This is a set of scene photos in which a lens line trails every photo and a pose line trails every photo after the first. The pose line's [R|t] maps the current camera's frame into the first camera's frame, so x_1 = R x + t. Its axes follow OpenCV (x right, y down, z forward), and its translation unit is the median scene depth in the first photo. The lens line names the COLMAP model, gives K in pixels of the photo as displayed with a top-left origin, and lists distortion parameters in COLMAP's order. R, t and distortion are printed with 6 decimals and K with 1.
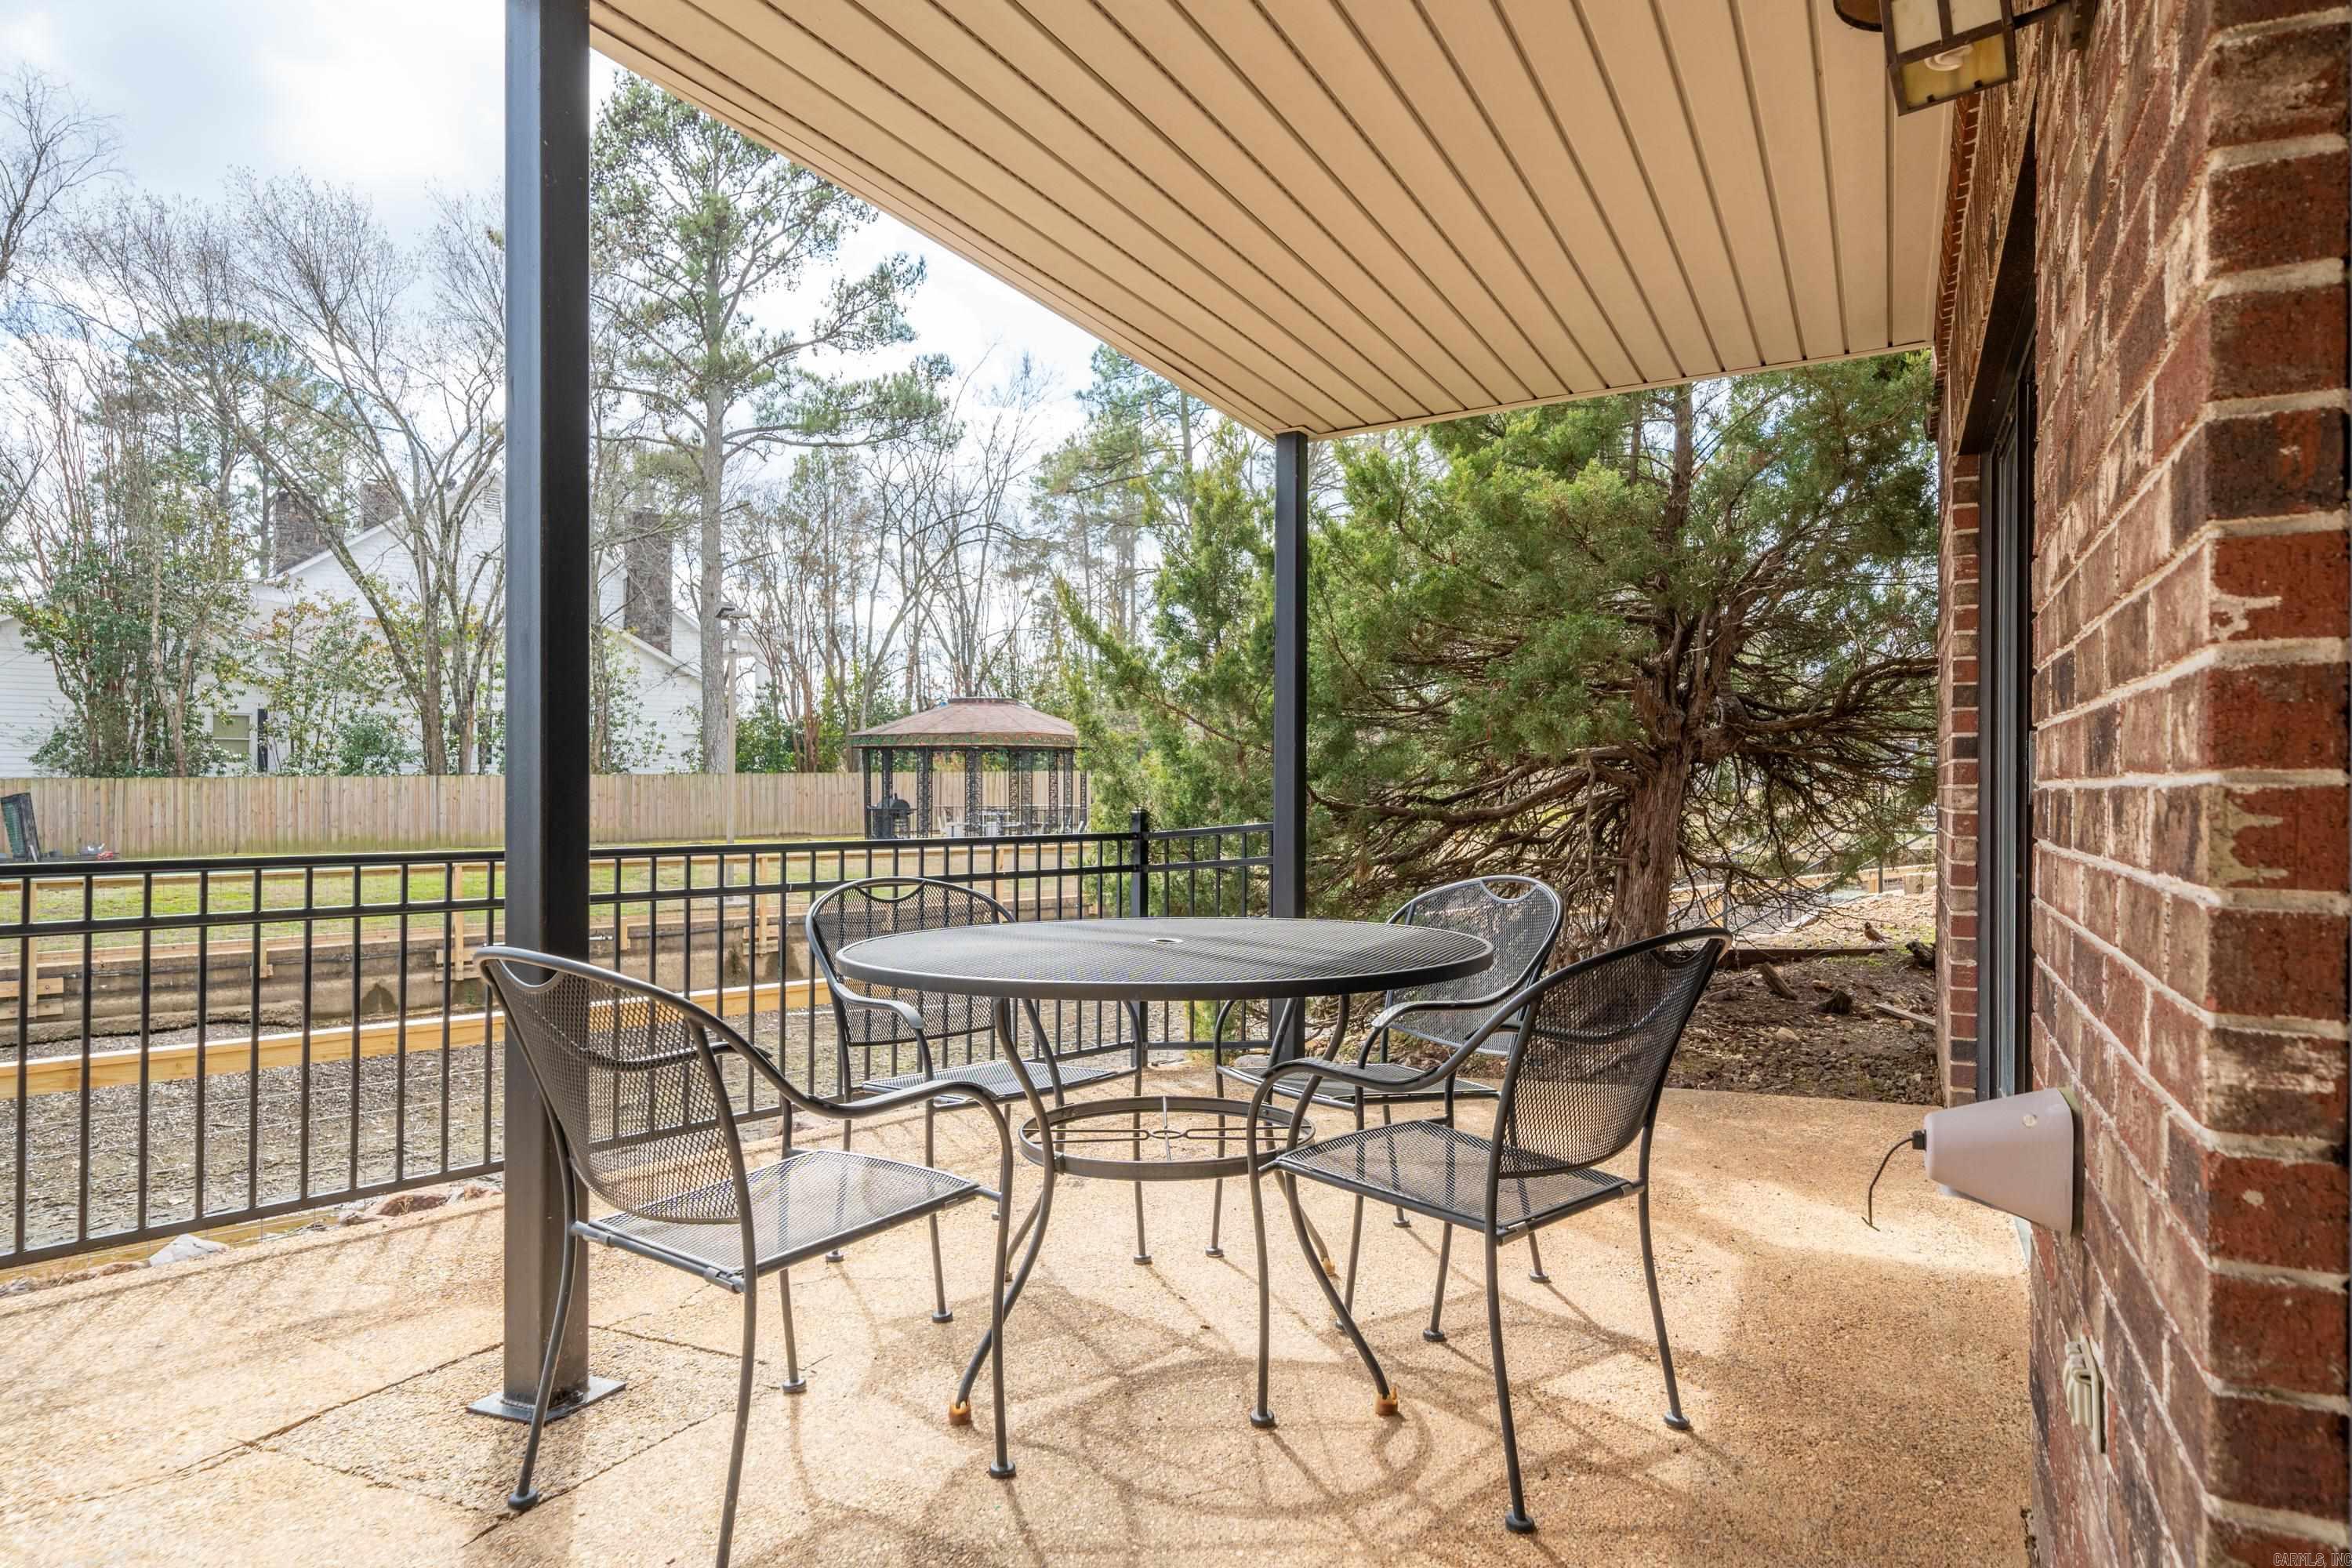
lens RADIAL K [[1422.2, 0, 1185.6], [0, 1422.2, 783.5], [0, 0, 1]] dist [0.001213, 0.002398]
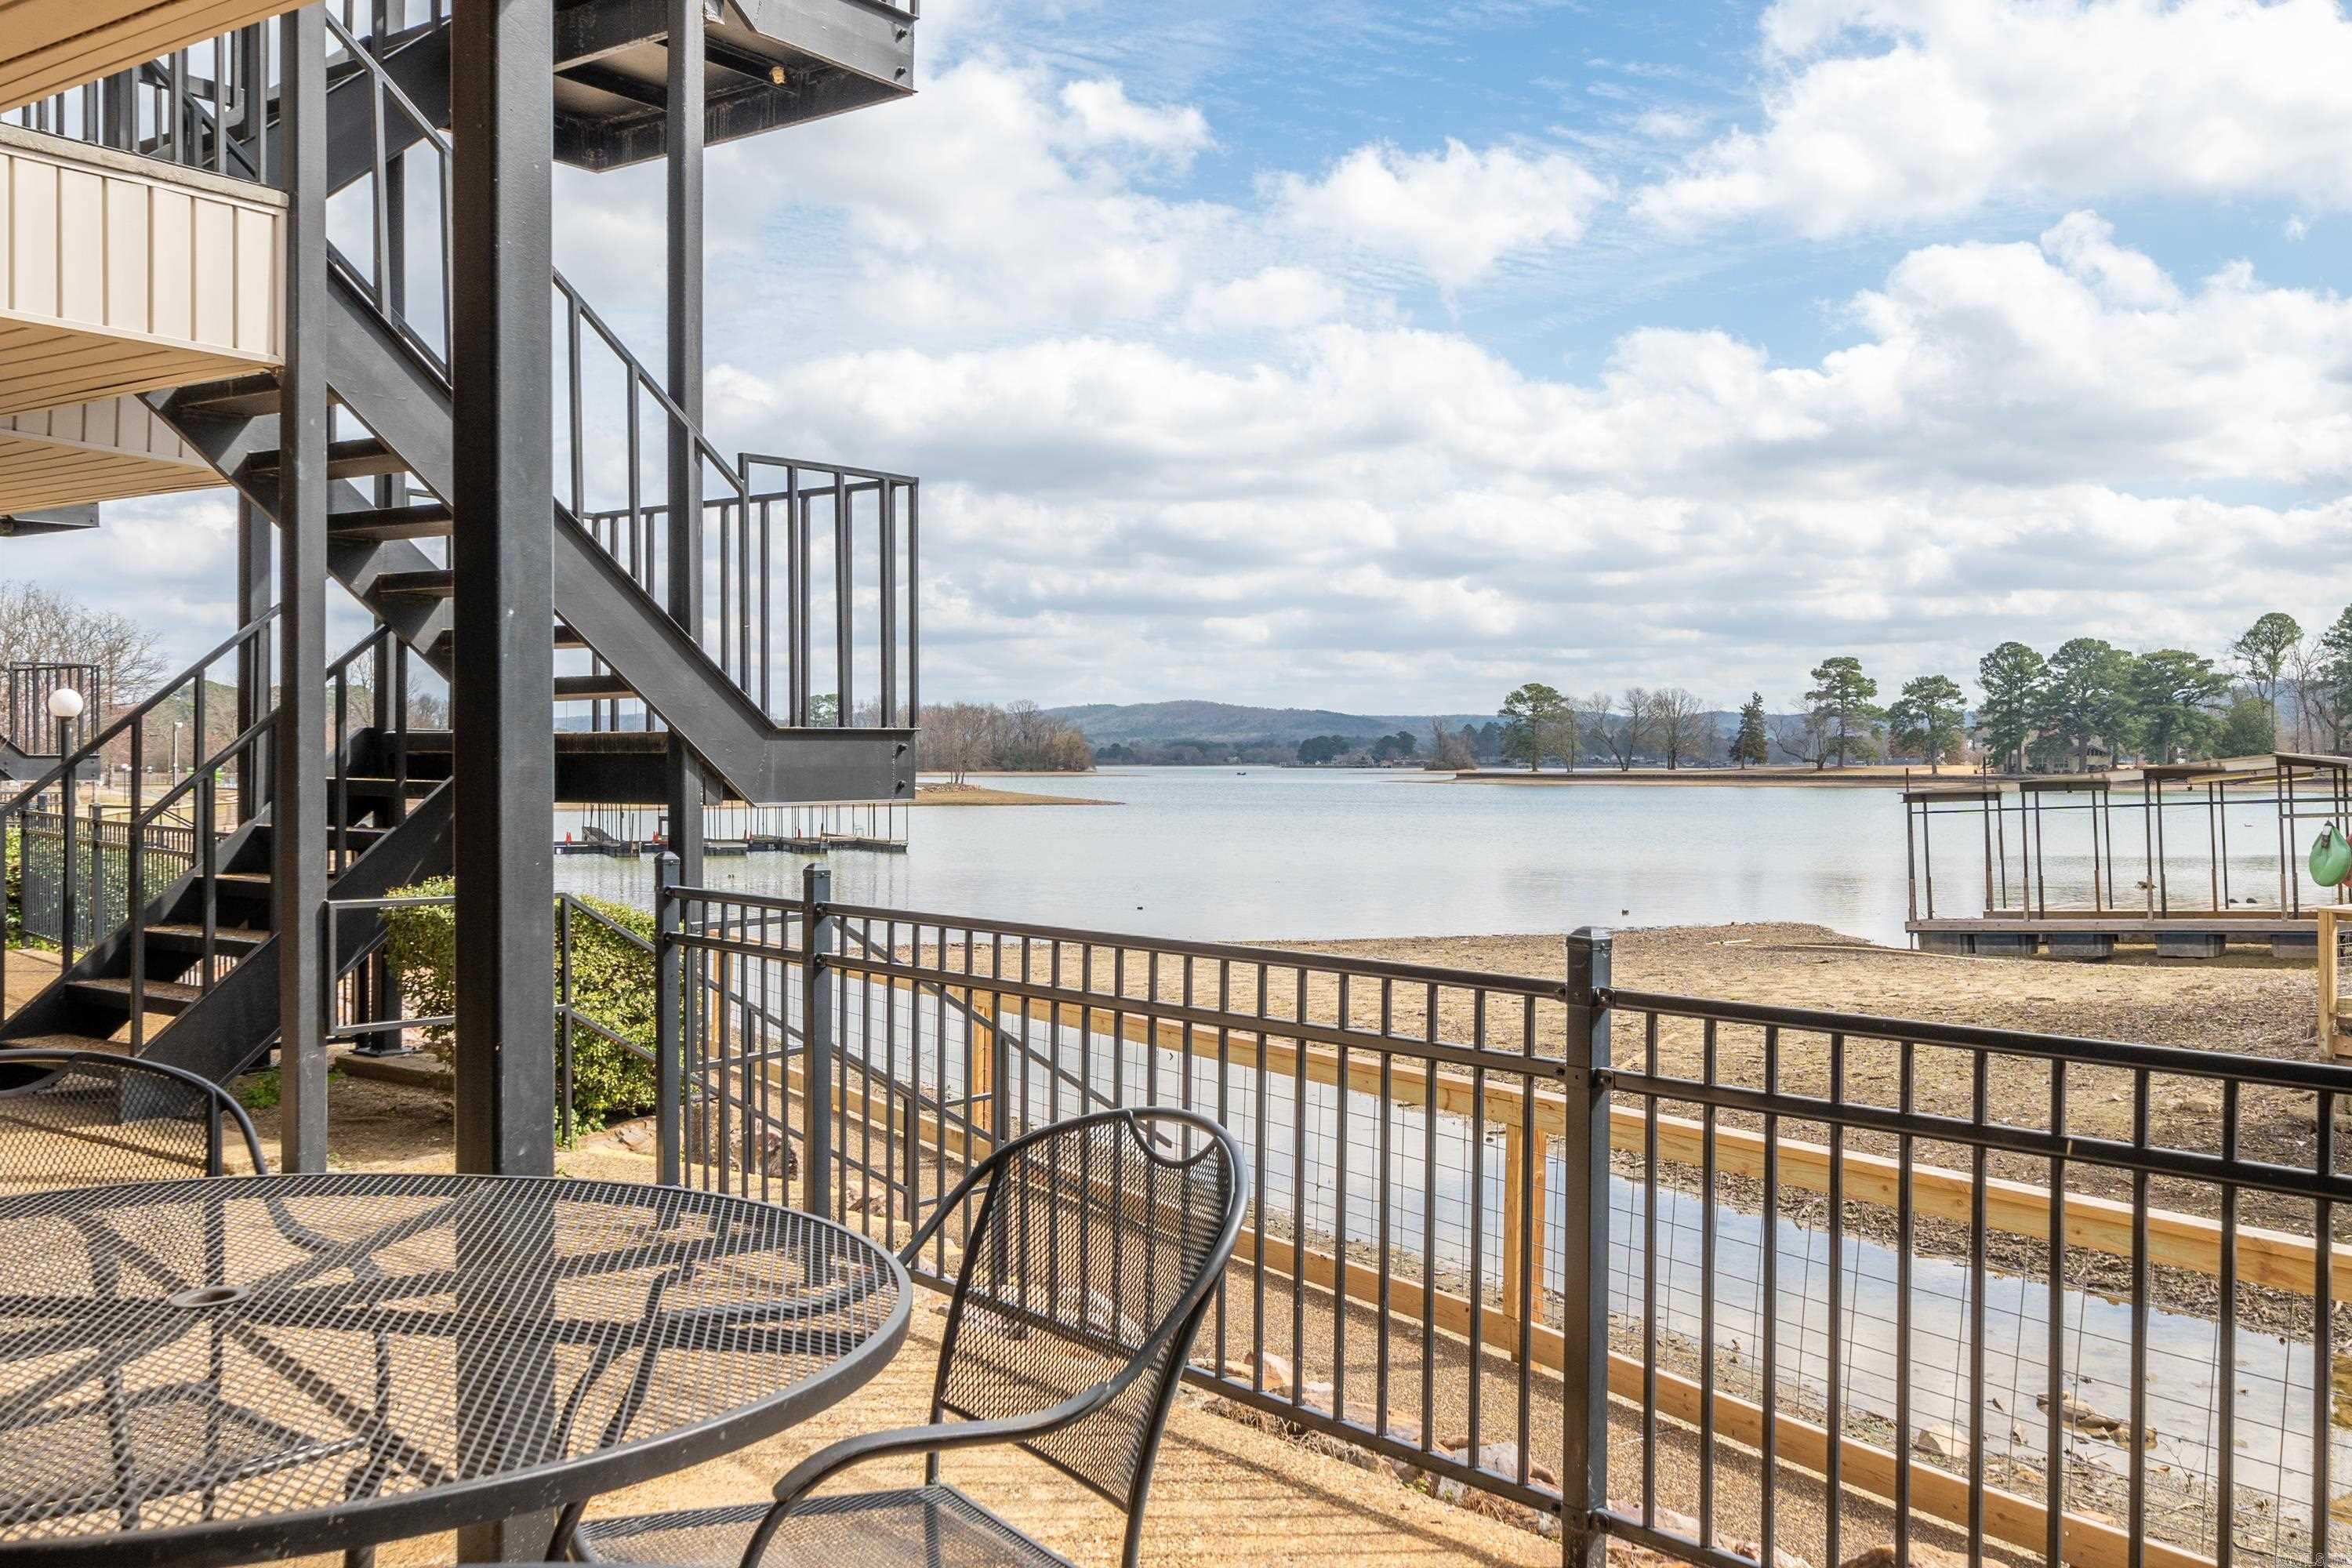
lens RADIAL K [[2147.3, 0, 1162.3], [0, 2147.3, 787.0], [0, 0, 1]] dist [-0.011192, 0.000000]
pose [[-0.165029, 0.015080, -0.986173, 0.583887], [-0.000217, 0.999883, 0.015326, -0.059573], [0.986289, 0.002743, -0.165006, 1.350560]]
